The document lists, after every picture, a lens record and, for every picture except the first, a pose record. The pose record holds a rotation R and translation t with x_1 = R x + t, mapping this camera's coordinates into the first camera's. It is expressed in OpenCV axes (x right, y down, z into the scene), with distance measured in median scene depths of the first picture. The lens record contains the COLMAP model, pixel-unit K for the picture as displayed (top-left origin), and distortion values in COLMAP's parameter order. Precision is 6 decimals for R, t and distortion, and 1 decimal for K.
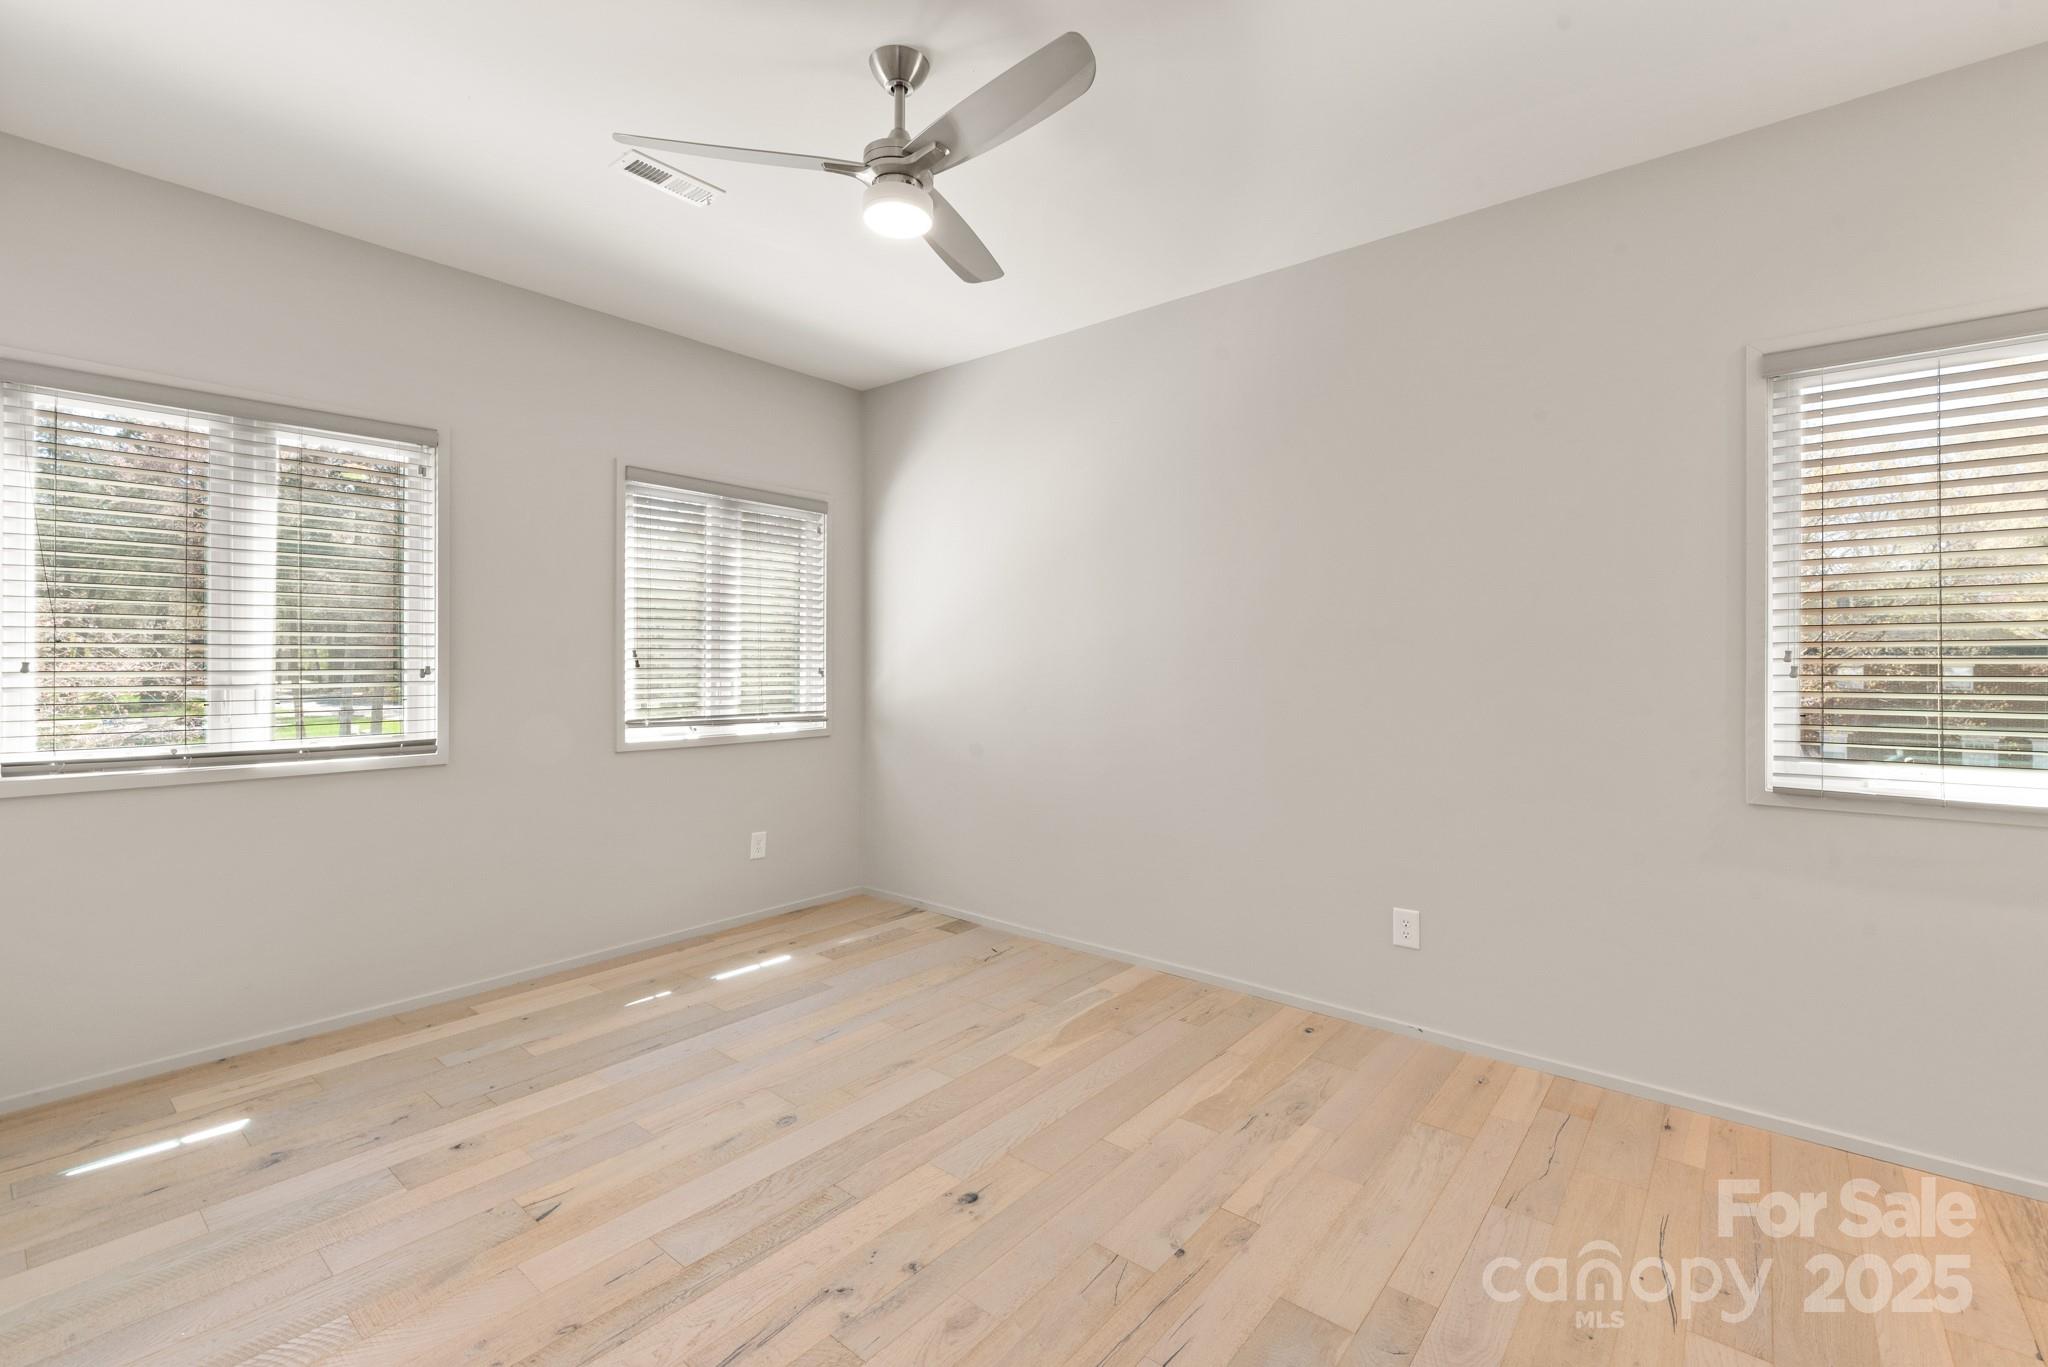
lens RADIAL K [[909.1, 0, 1036.2], [0, 909.1, 661.8], [0, 0, 1]] dist [-0.002156, -0.000391]
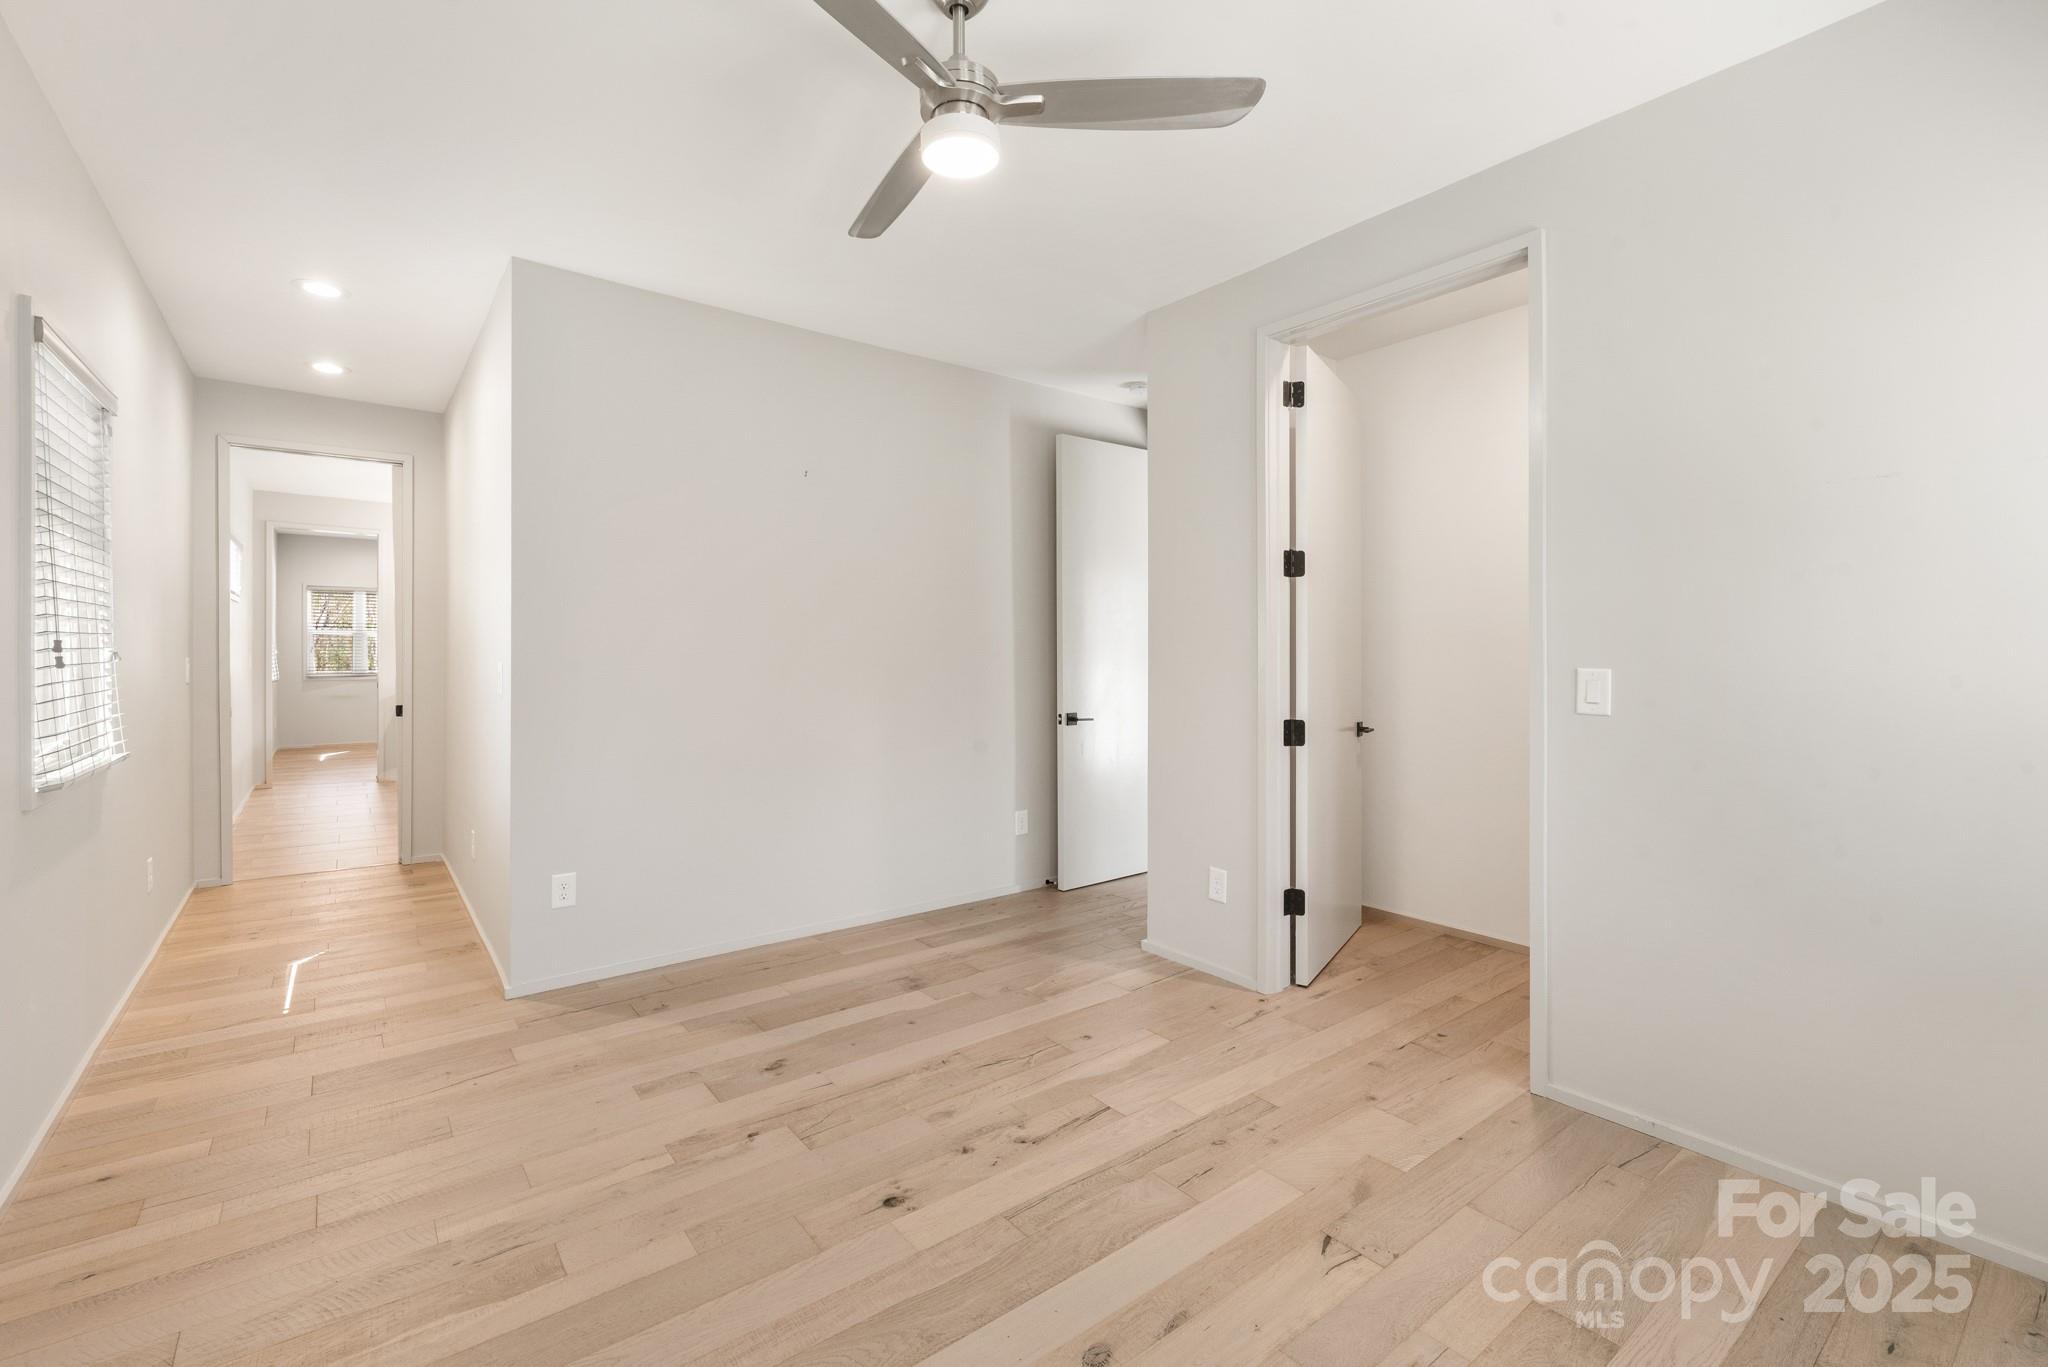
lens RADIAL K [[888.9, 0, 1025.0], [0, 888.9, 668.5], [0, 0, 1]] dist [-0.000721, -0.000081]
pose [[-0.973765, -0.007322, 0.227440, -0.433497], [-0.001197, 0.999633, 0.027055, -0.010367], [-0.227554, 0.026073, -0.973416, 1.918804]]
